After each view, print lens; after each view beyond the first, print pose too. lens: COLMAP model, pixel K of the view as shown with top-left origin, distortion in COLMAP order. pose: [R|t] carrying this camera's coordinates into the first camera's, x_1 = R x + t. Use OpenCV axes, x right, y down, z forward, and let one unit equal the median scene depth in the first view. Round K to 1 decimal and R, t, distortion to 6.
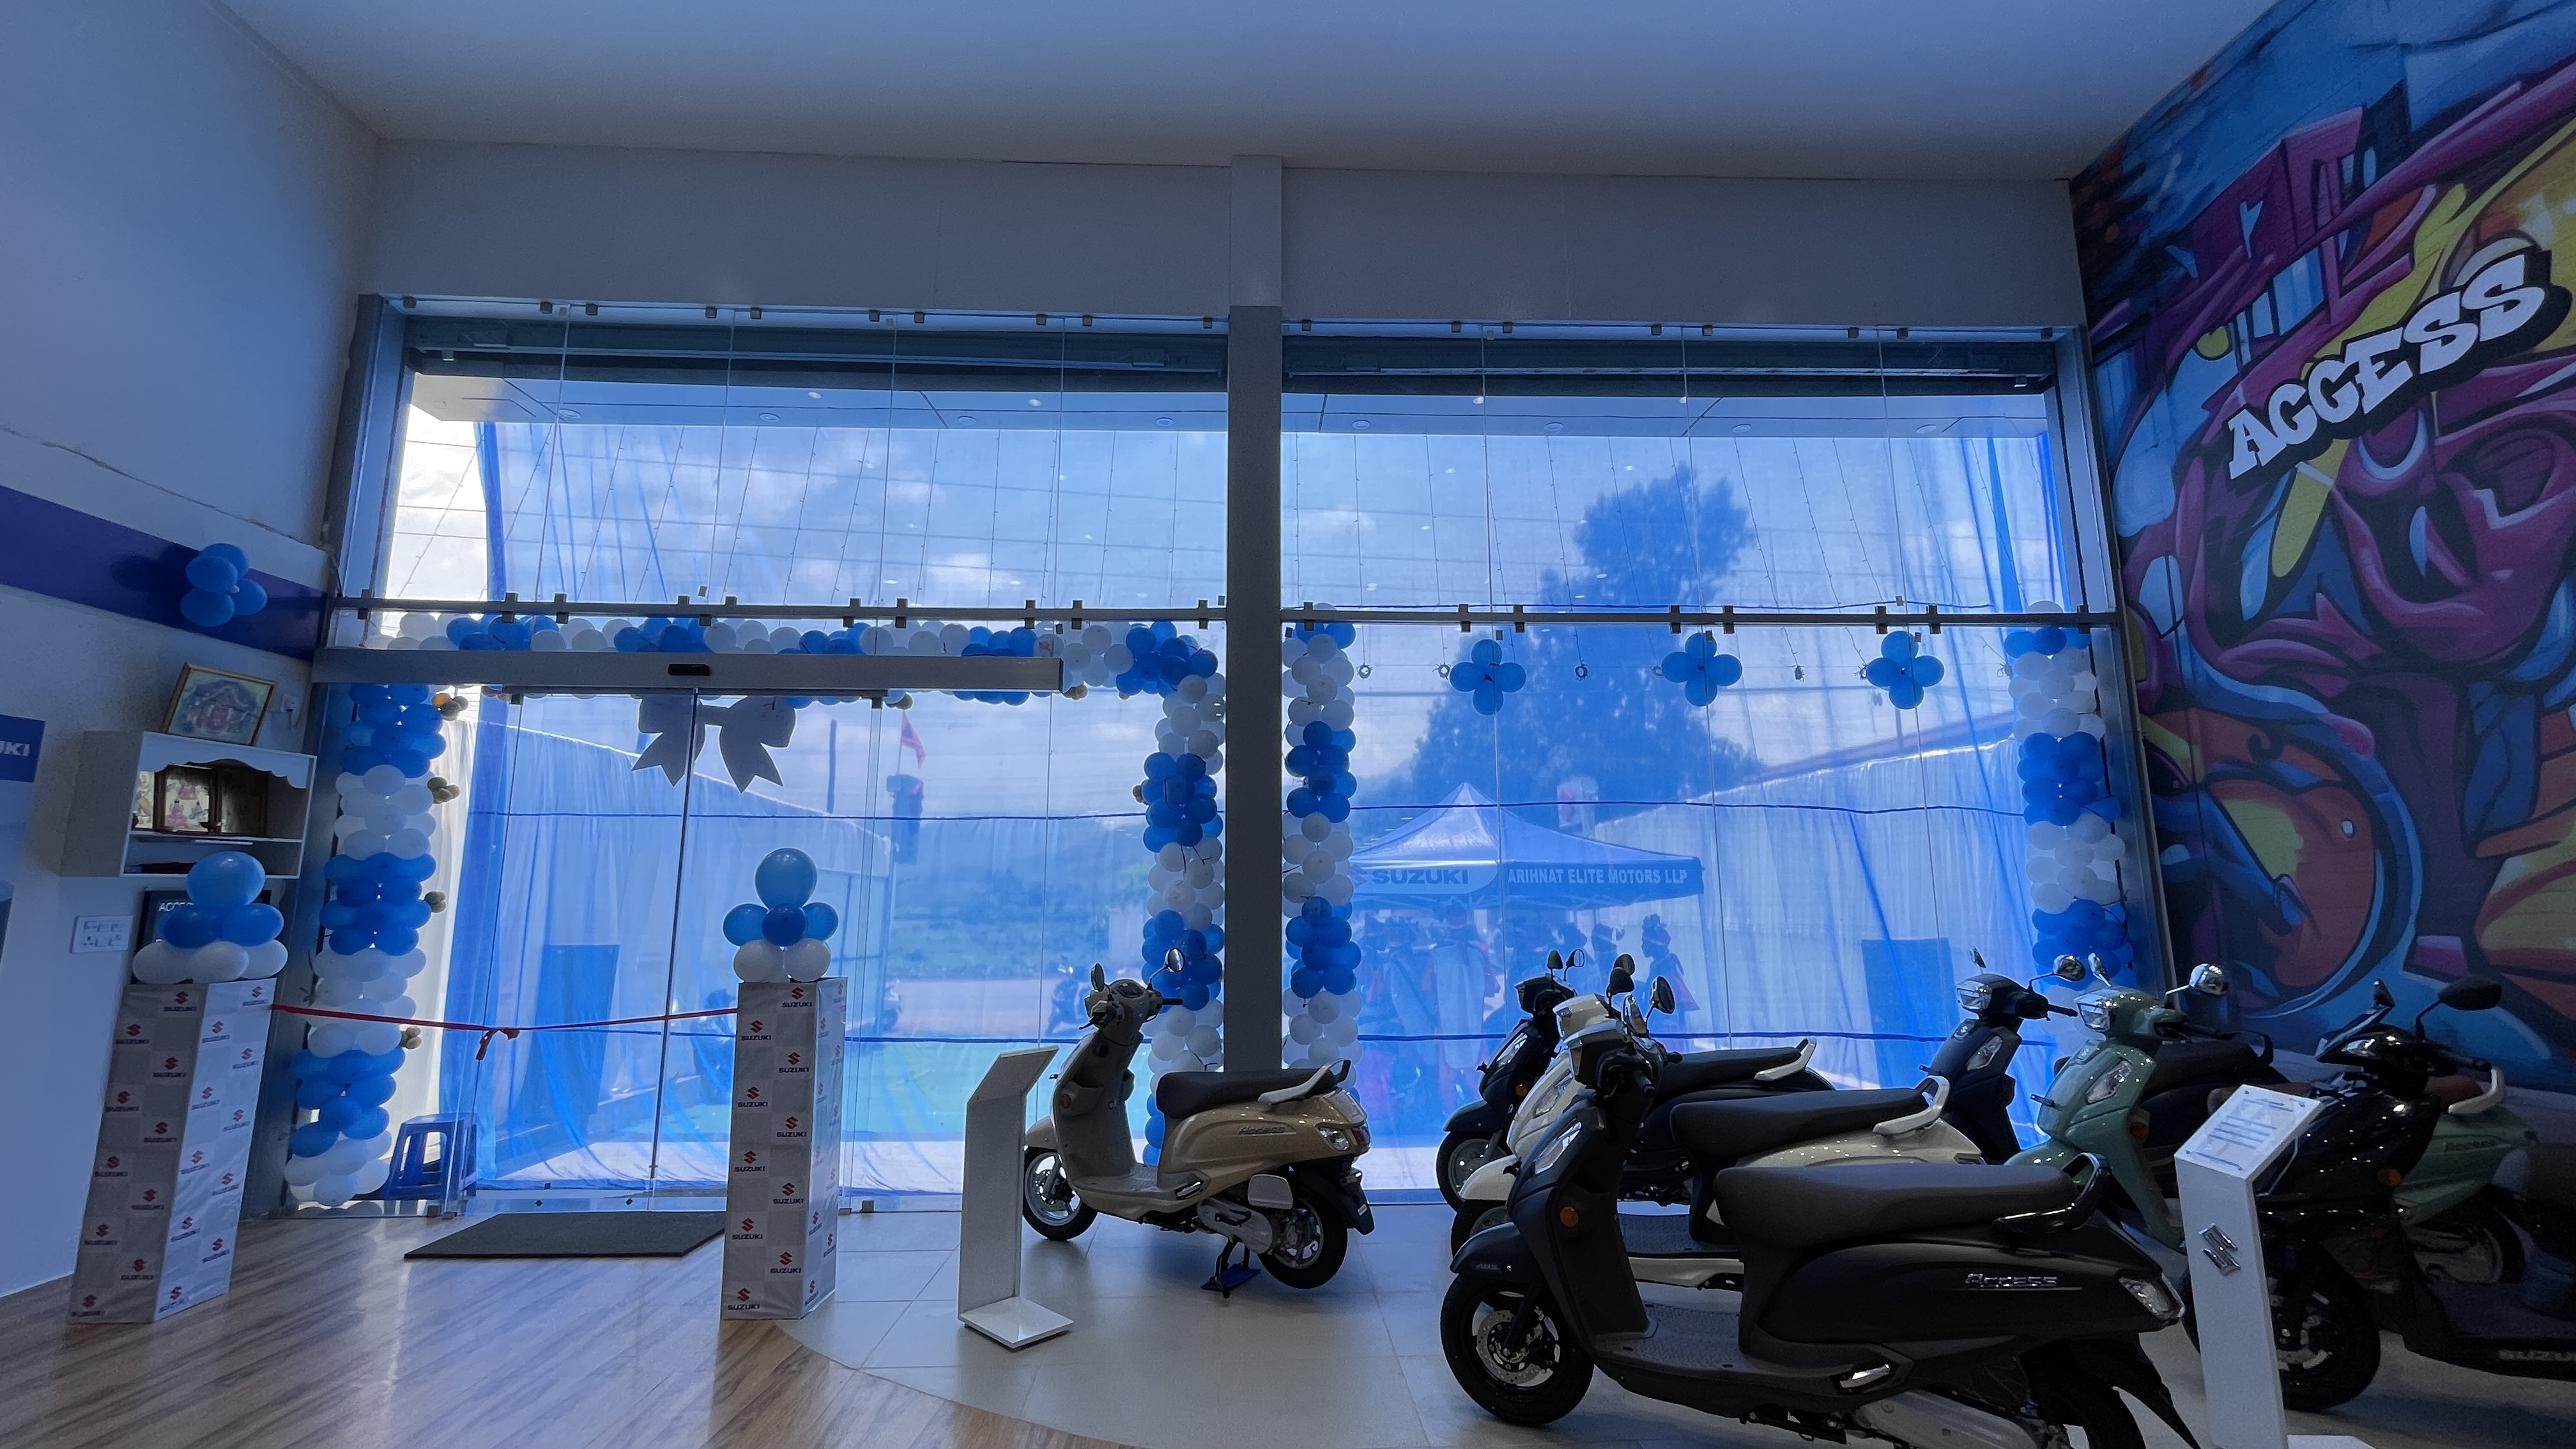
lens RADIAL K [[1051.5, 0, 1276.7], [0, 1051.5, 725.5], [0, 0, 1]] dist [-0.000881, 0.001125]
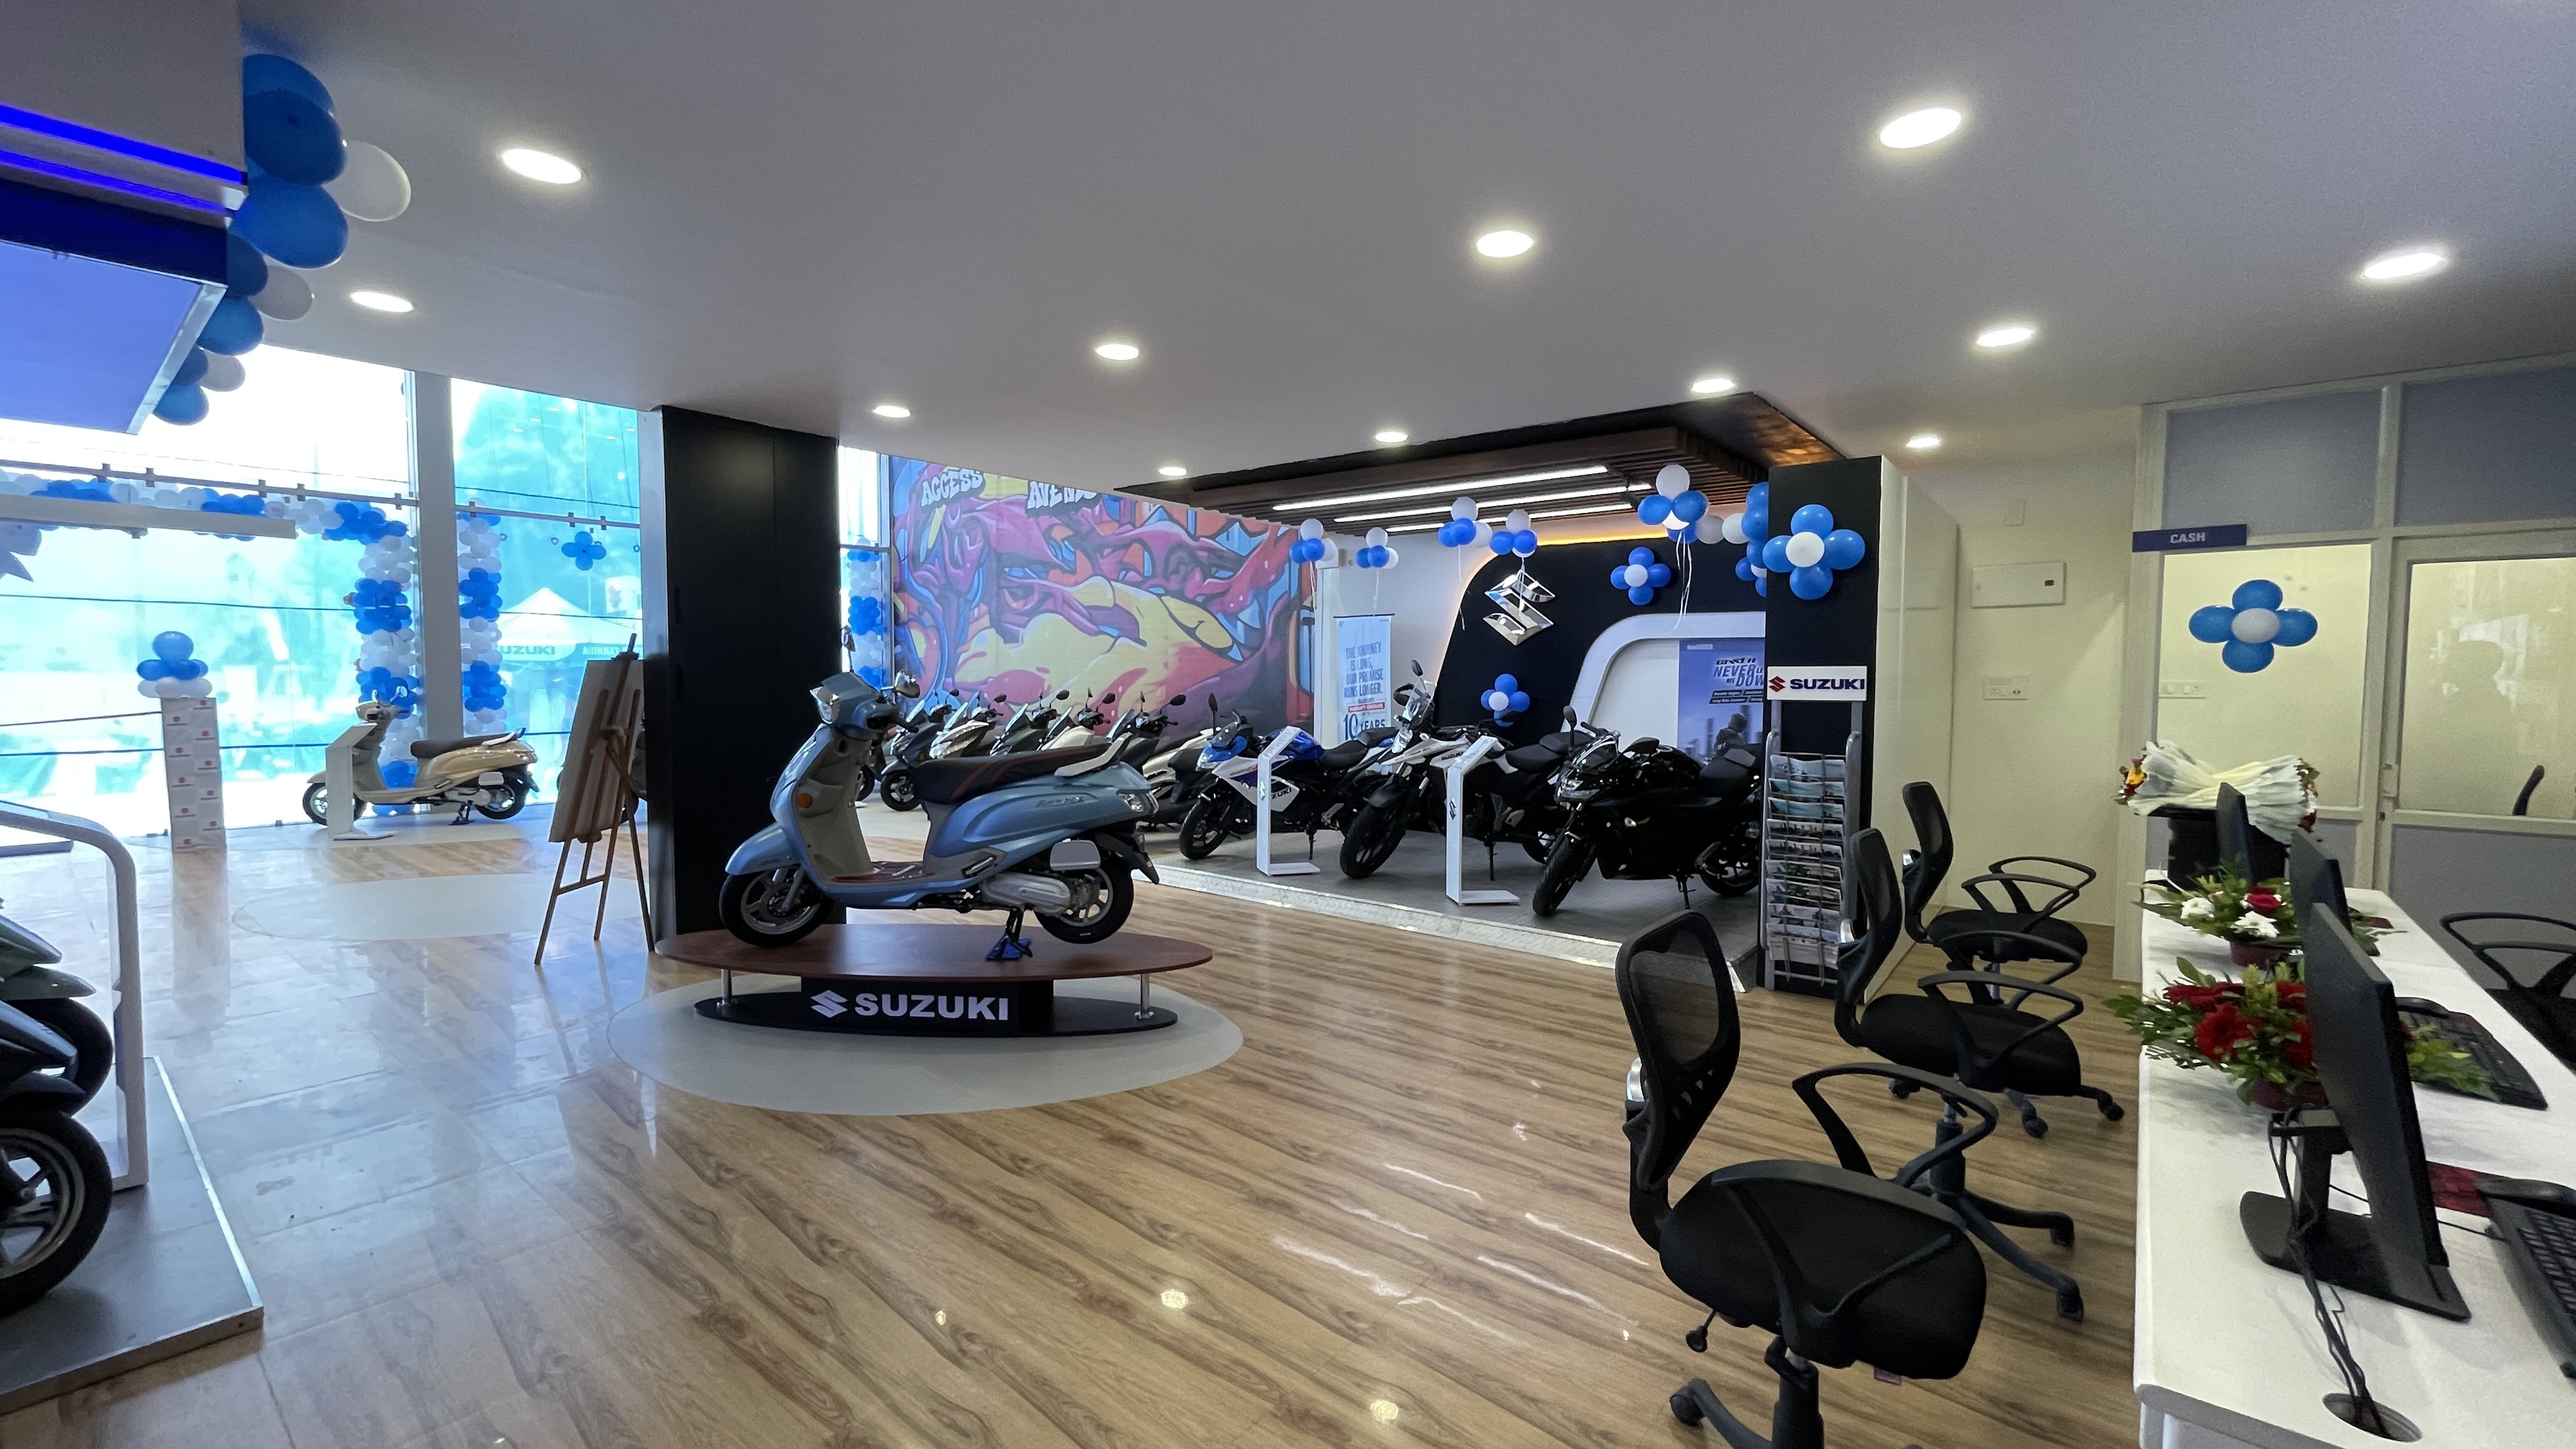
lens RADIAL K [[1051.5, 0, 1282.6], [0, 1051.5, 725.8], [0, 0, 1]] dist [-0.000881, 0.001125]
pose [[0.663076, -0.031238, 0.747900, -0.464552], [-0.128181, 0.979633, 0.154560, -0.222503], [-0.737496, -0.198351, 0.645567, -1.458261]]
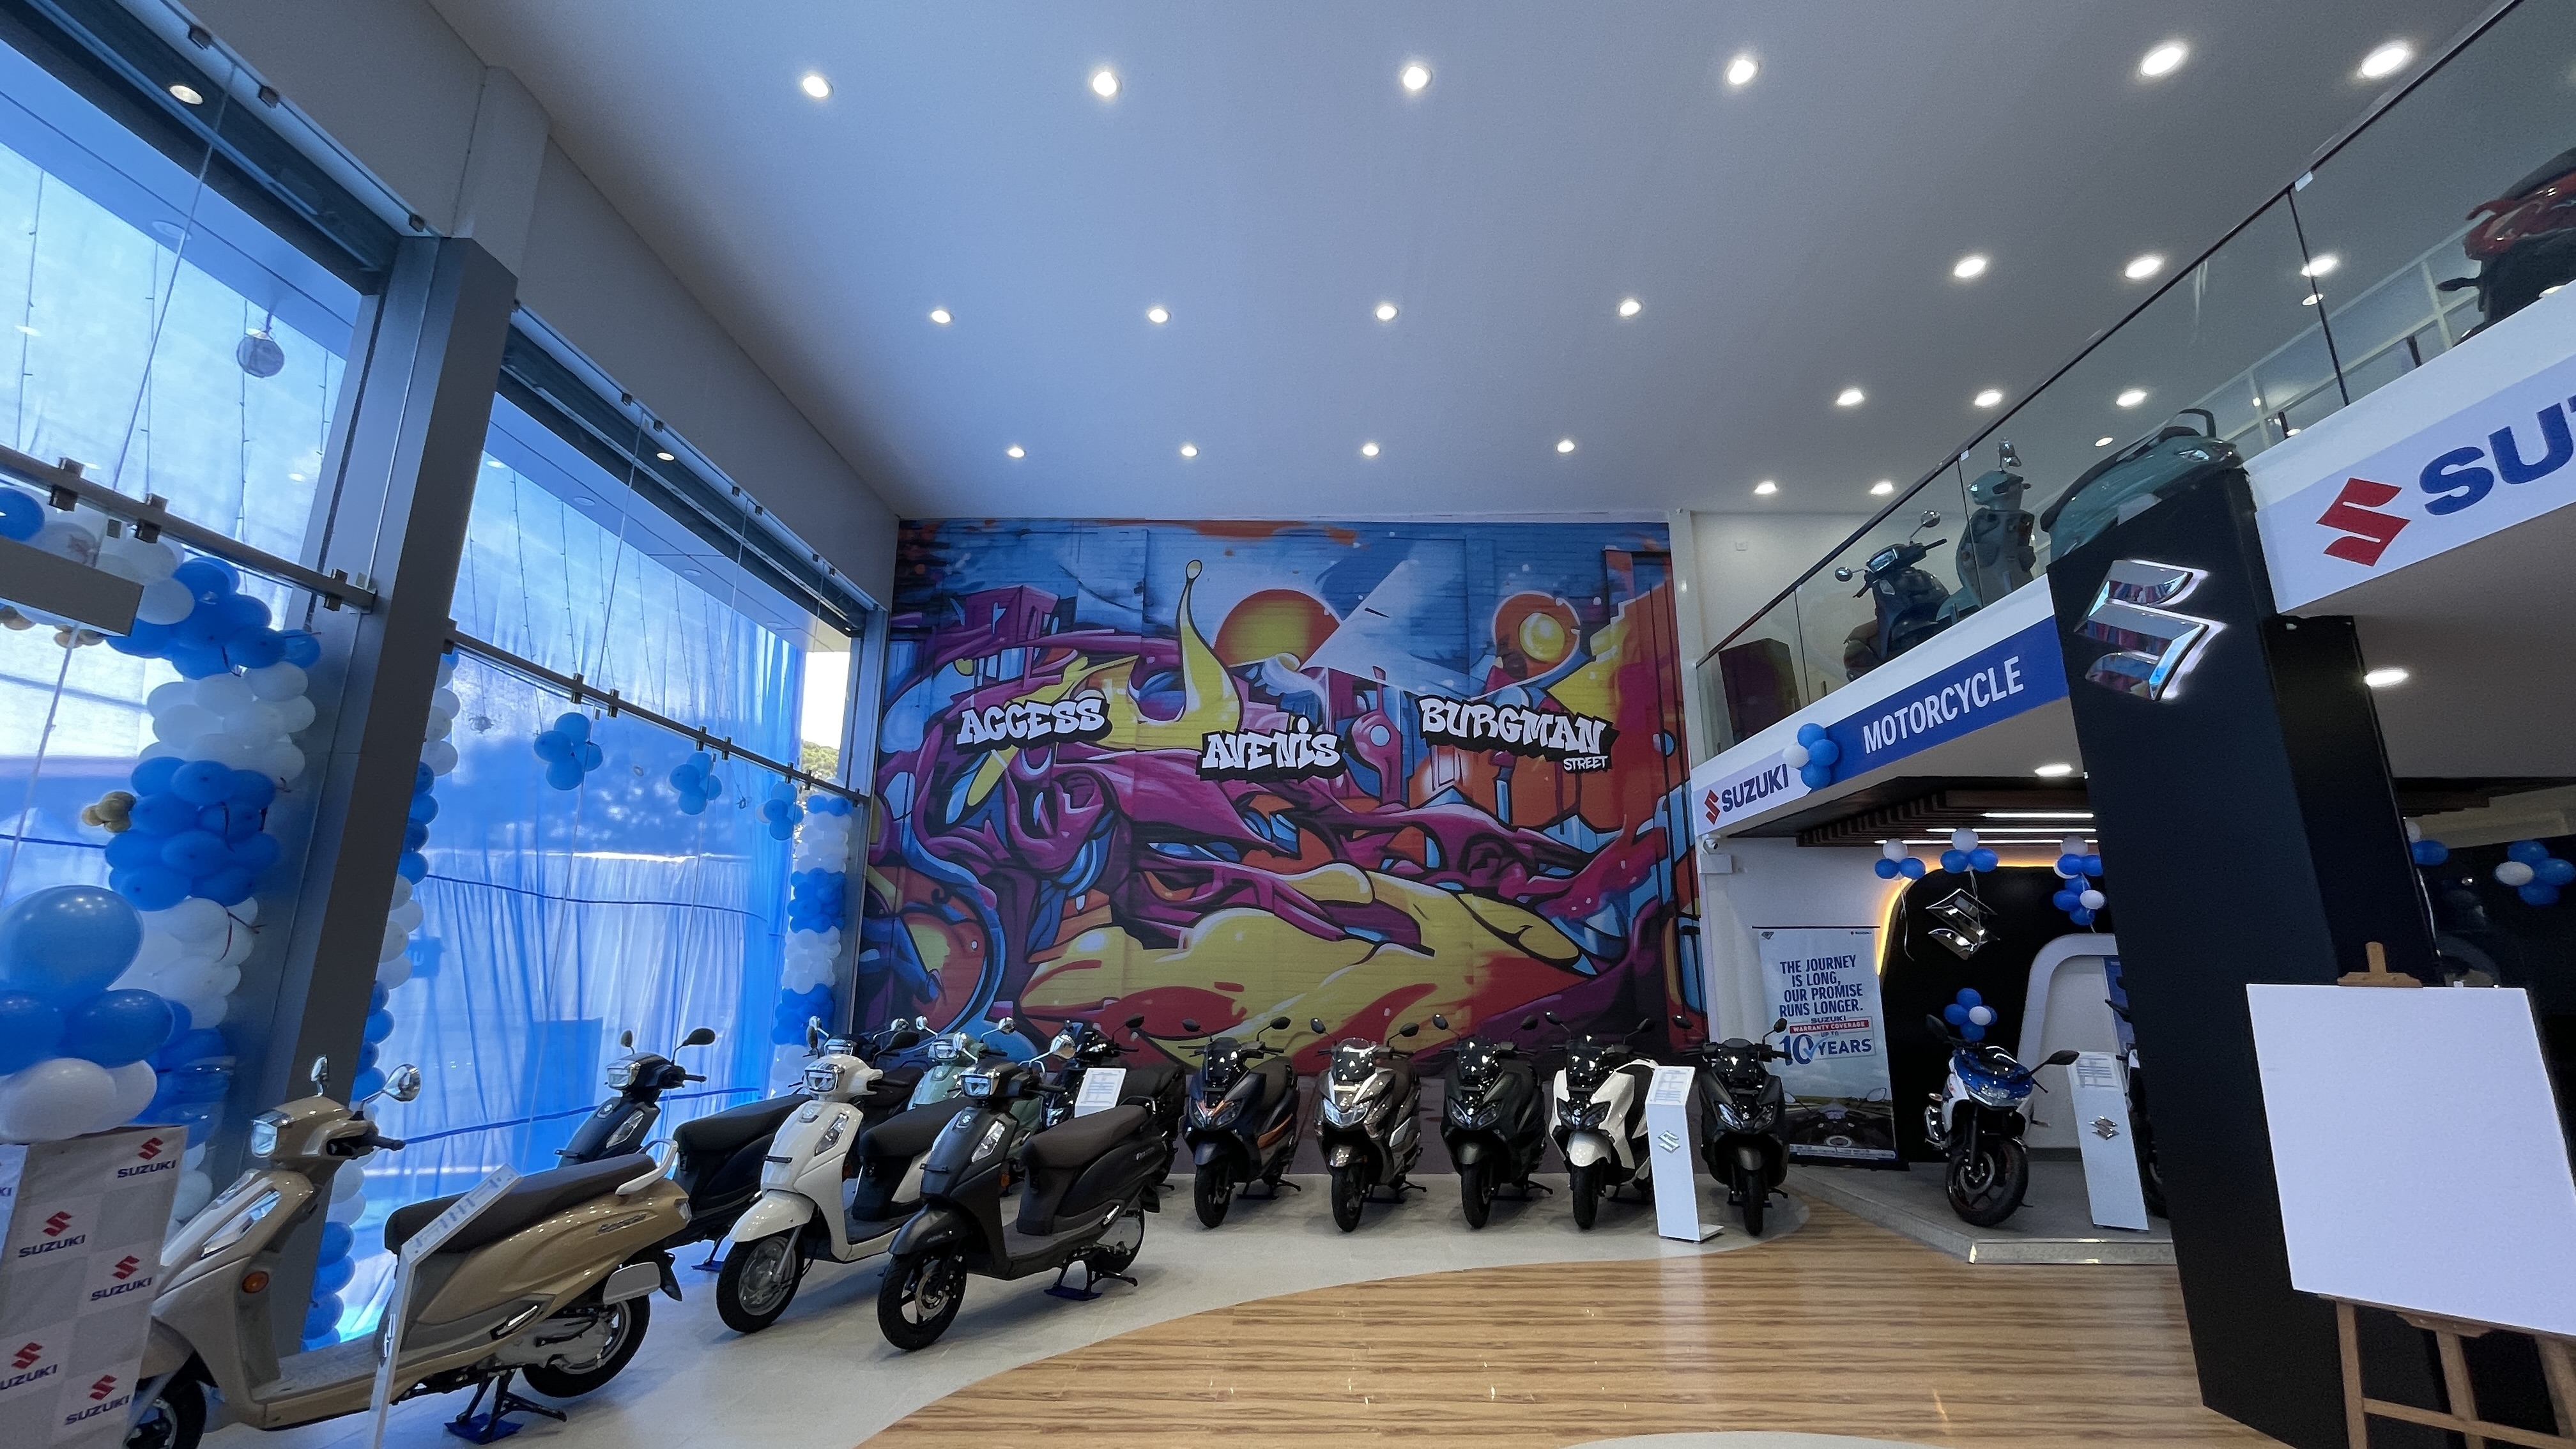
lens RADIAL K [[1051.5, 0, 1285.3], [0, 1051.5, 727.7], [0, 0, 1]] dist [-0.000881, 0.001125]
pose [[0.060133, 0.236112, 0.969864, -0.804497], [-0.159502, 0.961410, -0.224164, 0.050883], [-0.985364, -0.141216, 0.095472, 0.289122]]
